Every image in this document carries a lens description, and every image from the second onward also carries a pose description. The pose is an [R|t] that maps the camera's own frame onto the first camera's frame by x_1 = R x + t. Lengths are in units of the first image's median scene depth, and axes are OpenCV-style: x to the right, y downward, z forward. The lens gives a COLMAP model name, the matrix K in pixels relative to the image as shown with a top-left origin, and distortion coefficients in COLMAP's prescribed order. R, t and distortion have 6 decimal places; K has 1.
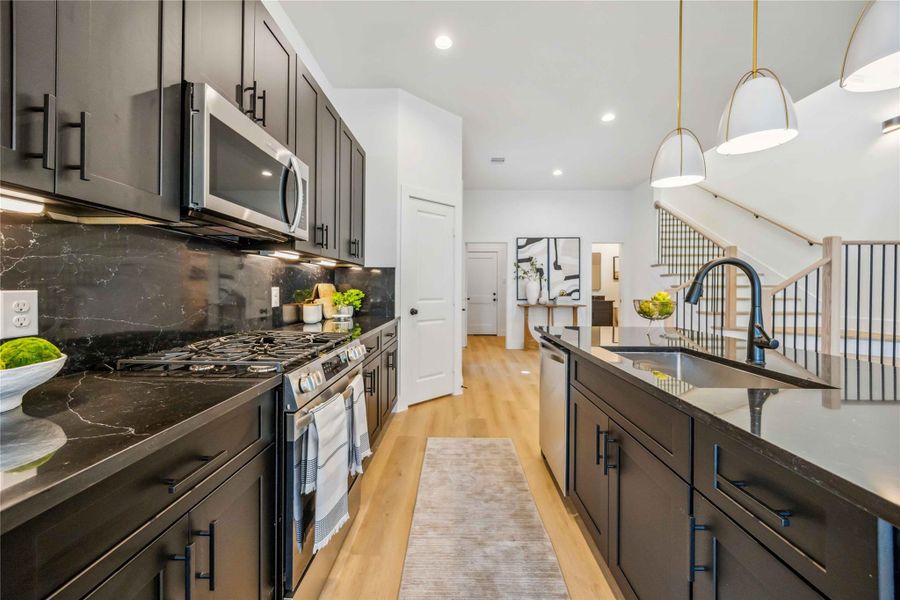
lens RADIAL K [[343.9, 0, 450.9], [0, 343.9, 293.1], [0, 0, 1]] dist [-0.000294, -0.000327]
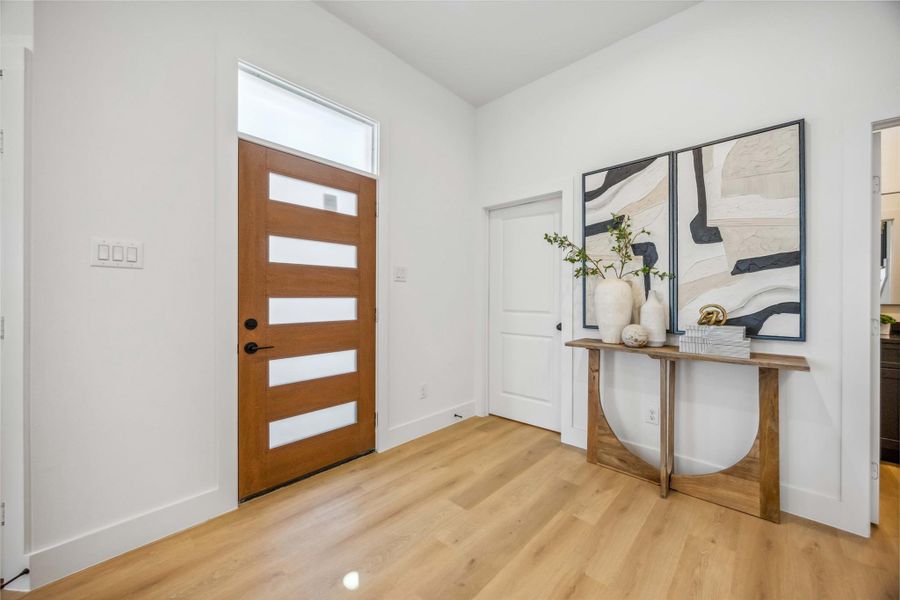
lens RADIAL K [[343.9, 0, 449.5], [0, 343.9, 294.9], [0, 0, 1]] dist [-0.000294, -0.000327]
pose [[0.746000, -0.004930, -0.665927, 0.345202], [-0.005404, 0.999895, -0.013456, -0.012582], [0.665924, 0.013637, 0.745895, 0.597182]]
